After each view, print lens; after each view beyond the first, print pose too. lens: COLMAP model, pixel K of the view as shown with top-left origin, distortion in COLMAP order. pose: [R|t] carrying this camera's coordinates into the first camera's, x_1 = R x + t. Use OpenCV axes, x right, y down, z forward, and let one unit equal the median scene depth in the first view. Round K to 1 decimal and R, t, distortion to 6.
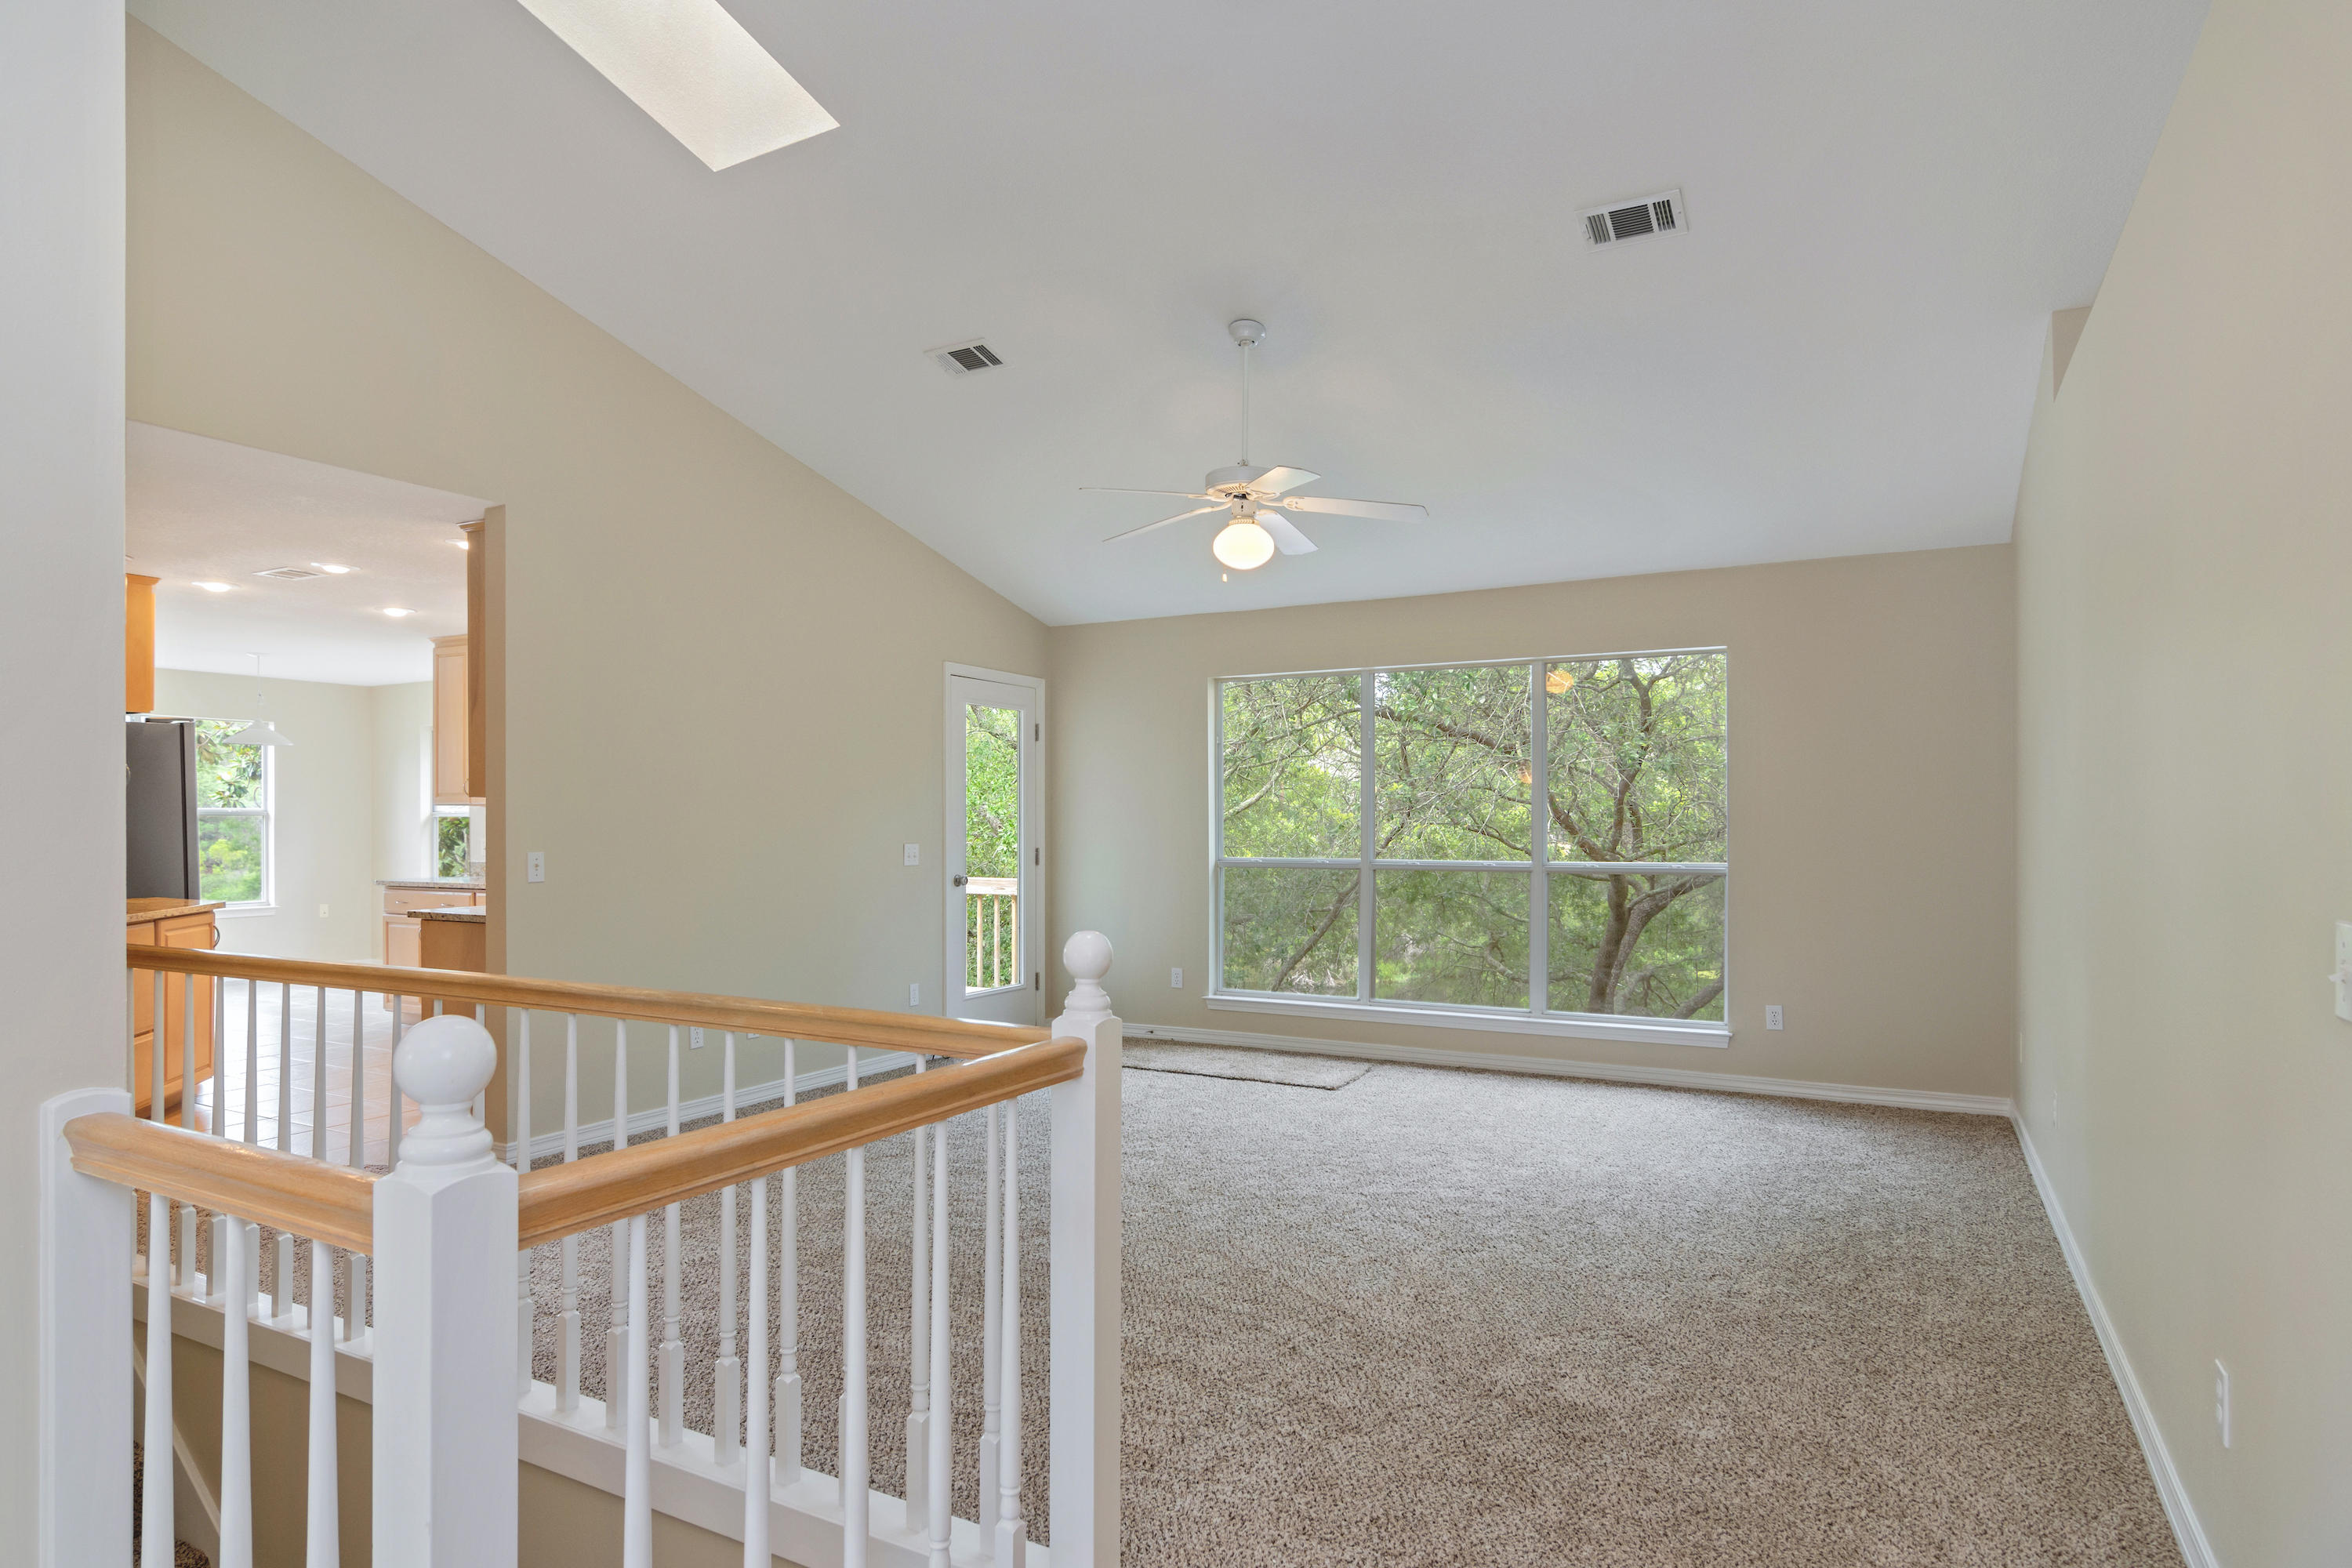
lens RADIAL K [[1303.7, 0, 1173.8], [0, 1303.7, 820.2], [0, 0, 1]] dist [0.000516, -0.000203]
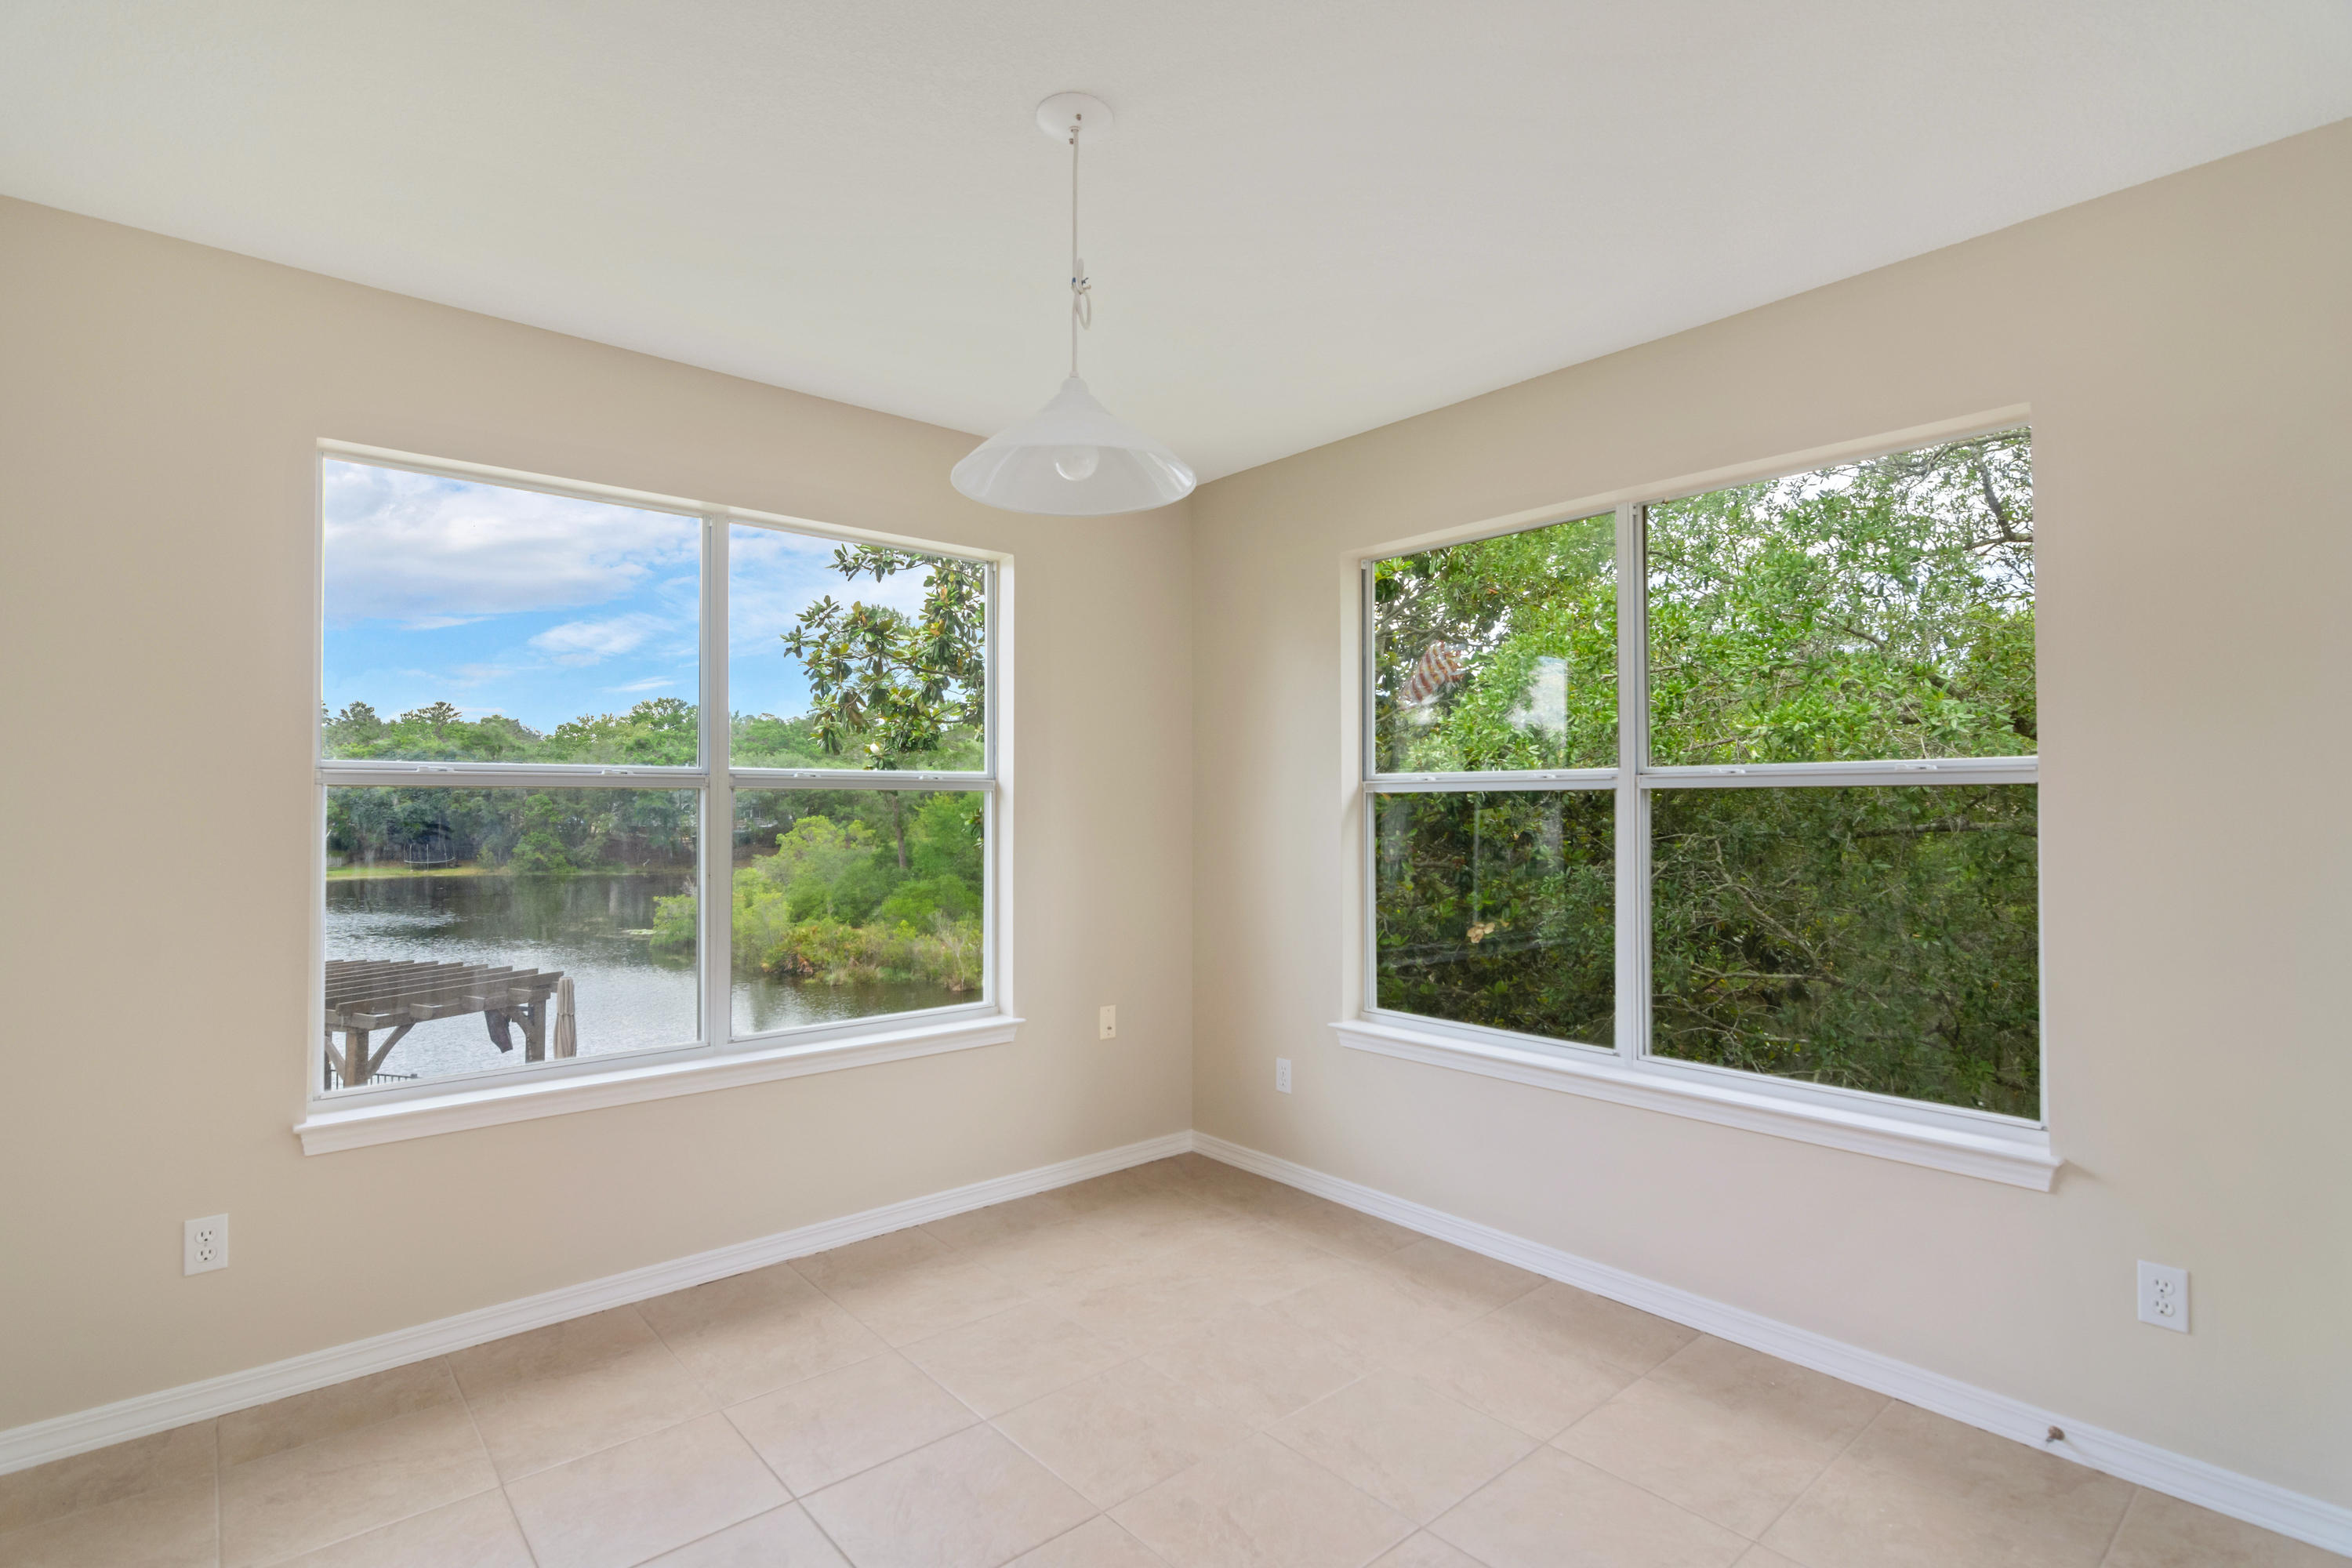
lens RADIAL K [[1134.6, 0, 1174.7], [0, 1134.6, 787.9], [0, 0, 1]] dist [-0.003518, 0.004391]
pose [[0.937276, -0.003781, -0.348567, -0.927453], [-0.001630, 0.999883, -0.015230, 0.002721], [0.348584, 0.014843, 0.937160, 1.228593]]
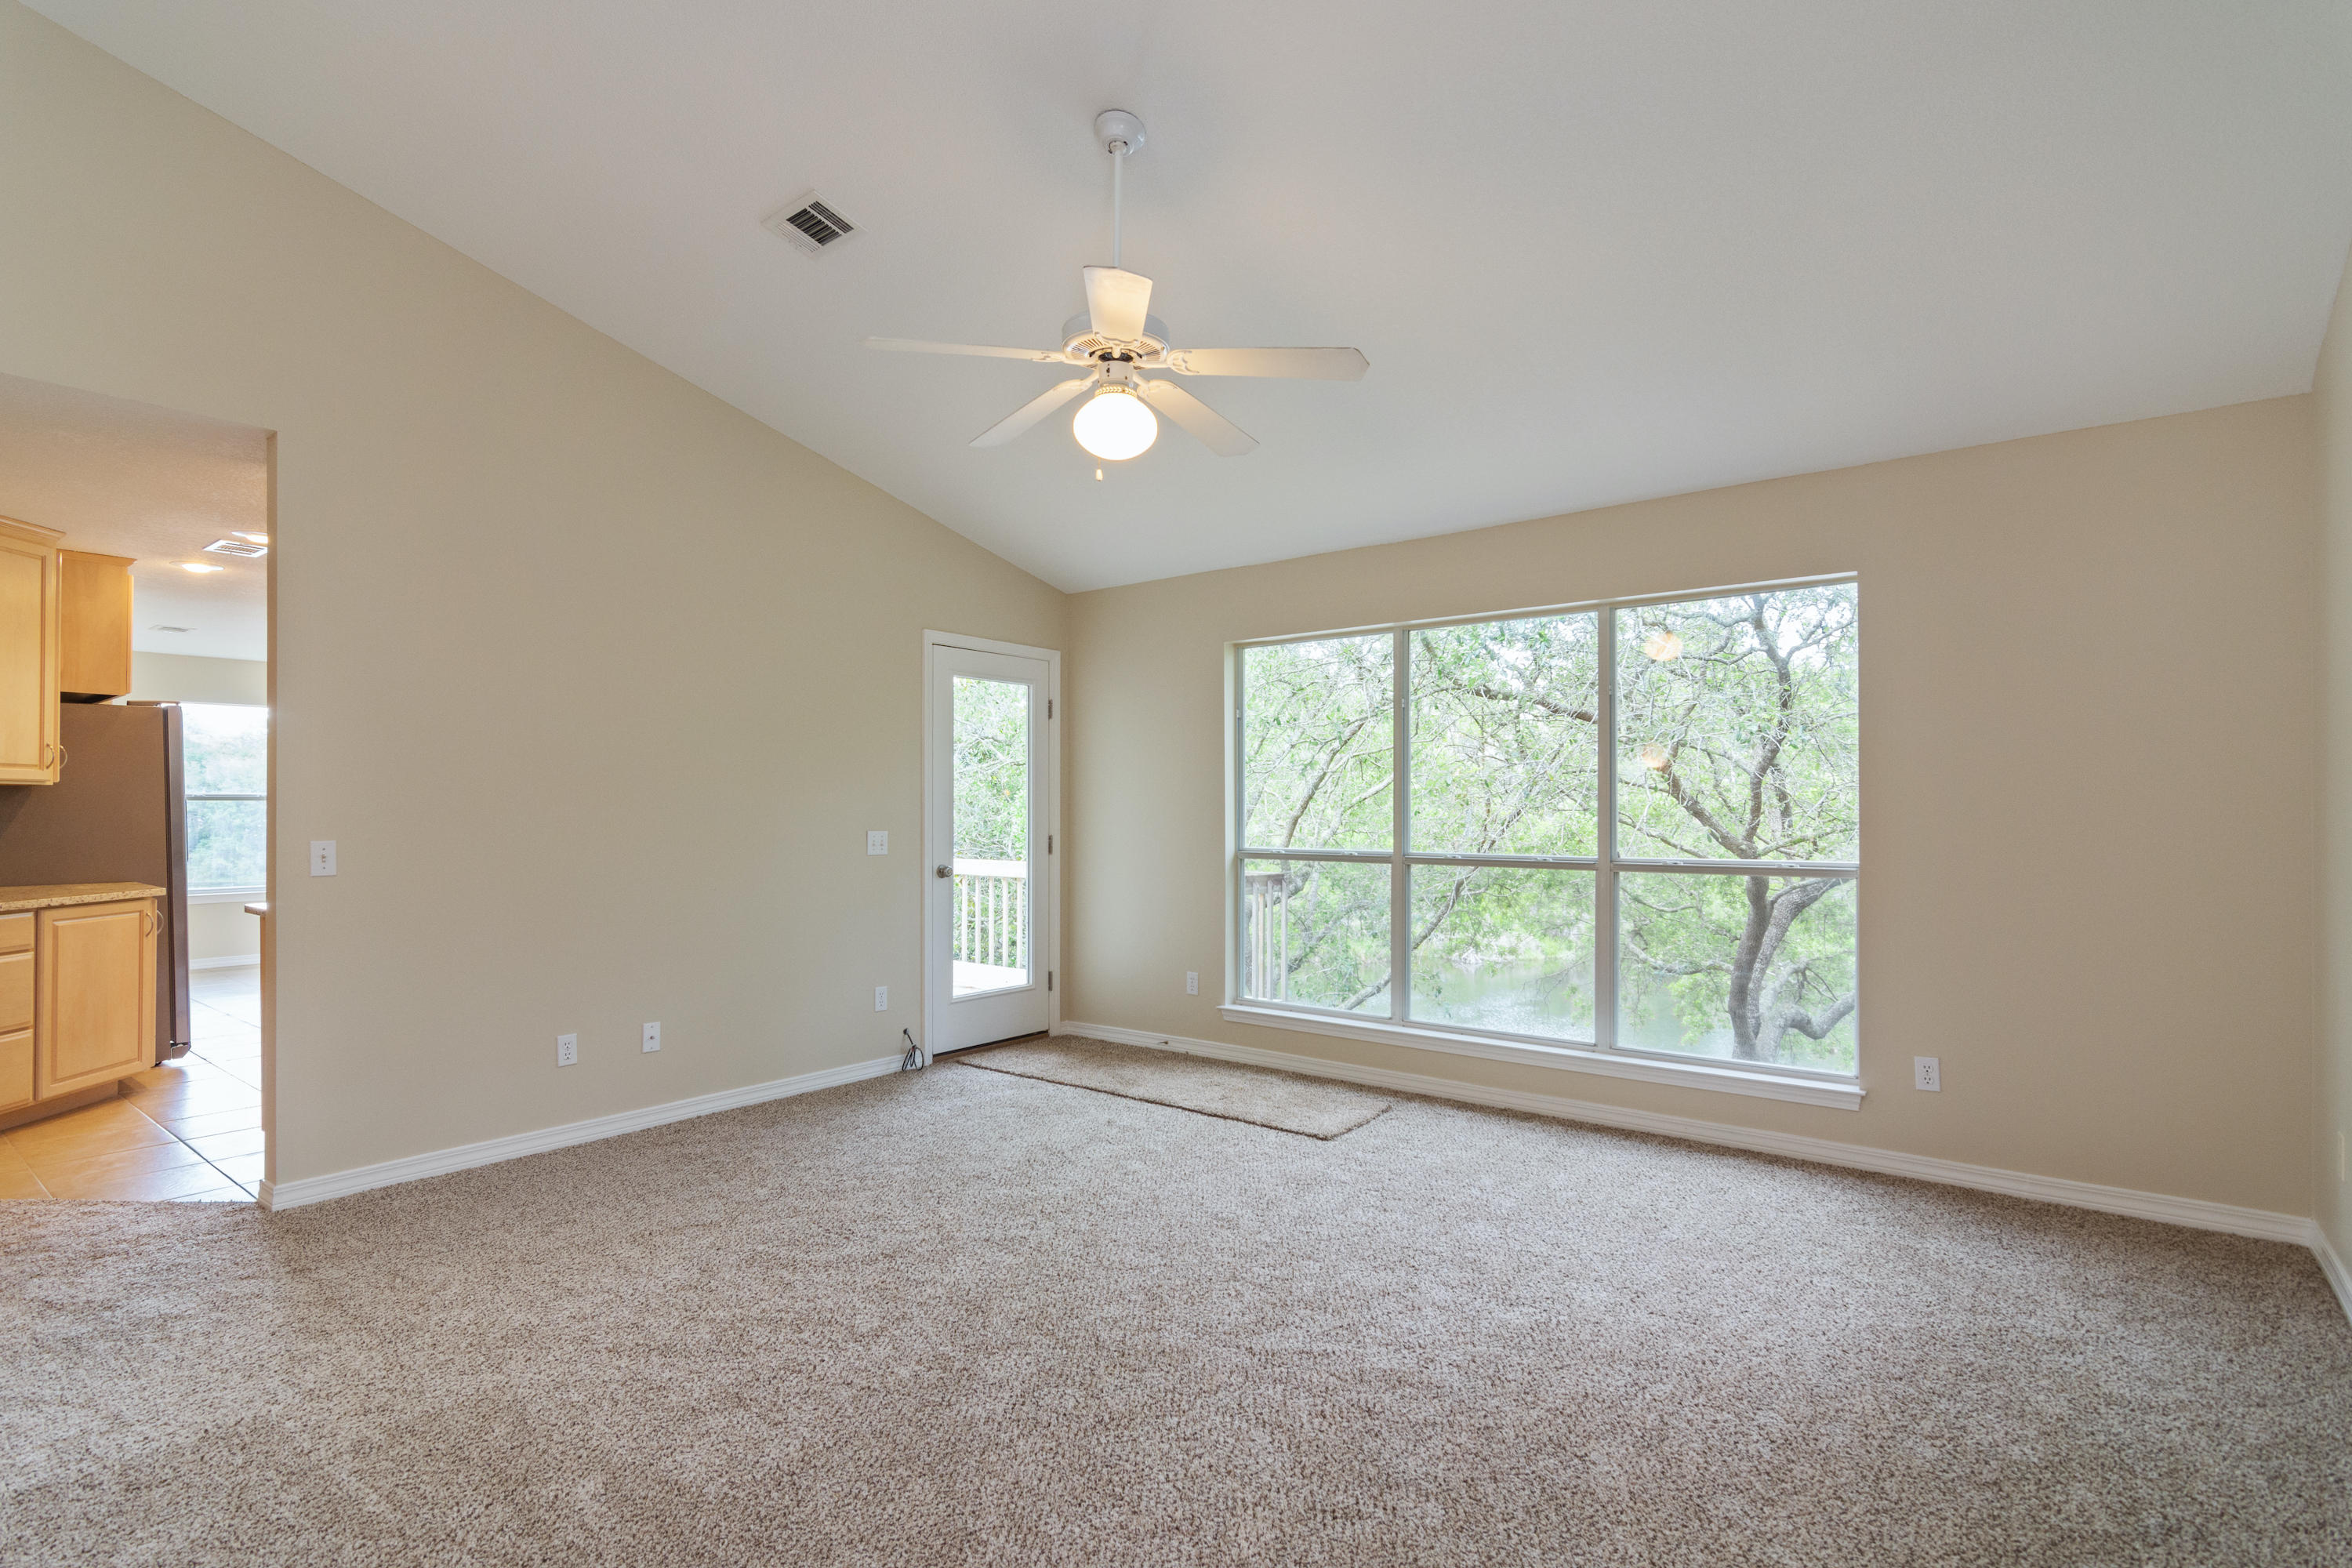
lens RADIAL K [[1134.6, 0, 1173.7], [0, 1134.6, 804.8], [0, 0, 1]] dist [-0.003518, 0.004391]
pose [[0.985529, 0.000350, -0.169506, 0.151497], [-0.000609, 0.999999, -0.001475, 0.001225], [0.169505, 0.001557, 0.985528, 0.300410]]
